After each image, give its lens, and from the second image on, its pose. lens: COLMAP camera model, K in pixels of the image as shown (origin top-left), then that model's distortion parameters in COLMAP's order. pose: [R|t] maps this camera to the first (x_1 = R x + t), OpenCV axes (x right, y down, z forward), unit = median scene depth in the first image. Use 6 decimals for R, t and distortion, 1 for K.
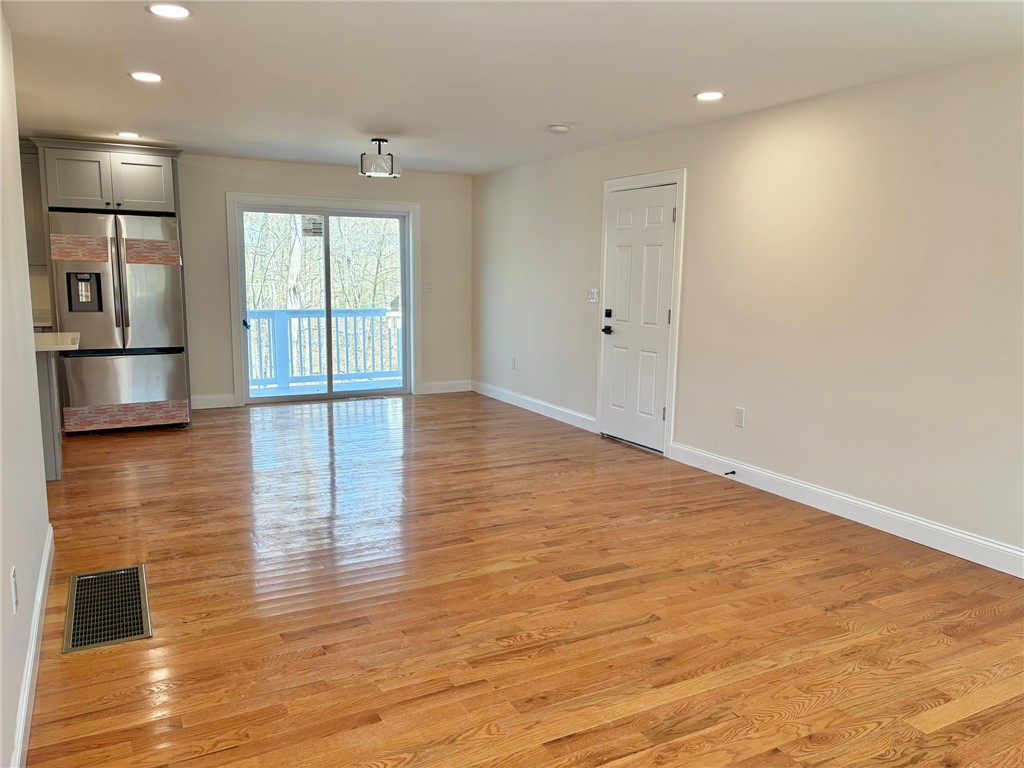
lens RADIAL K [[771.8, 0, 511.9], [0, 771.8, 390.3], [0, 0, 1]] dist [0.001734, 0.001556]
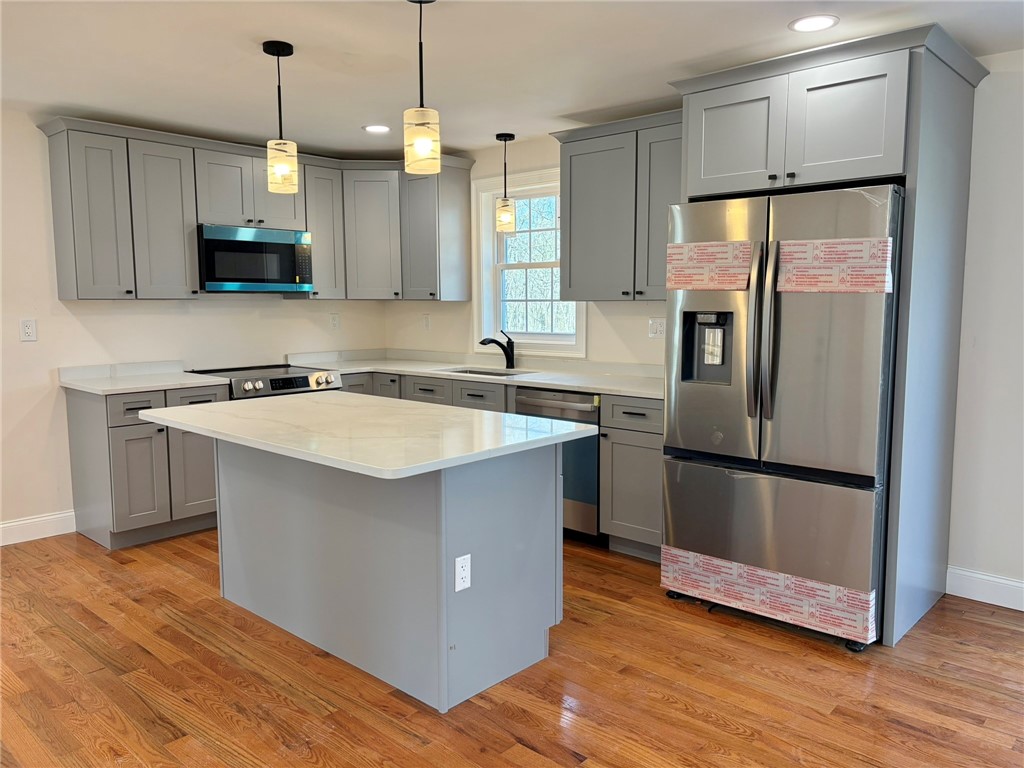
lens RADIAL K [[771.8, 0, 511.9], [0, 771.8, 390.3], [0, 0, 1]] dist [0.001734, 0.001556]
pose [[0.324856, 0.094239, -0.941057, -0.085270], [-0.134785, 0.989480, 0.052560, -0.105362], [0.936110, 0.109766, 0.334140, 0.683374]]
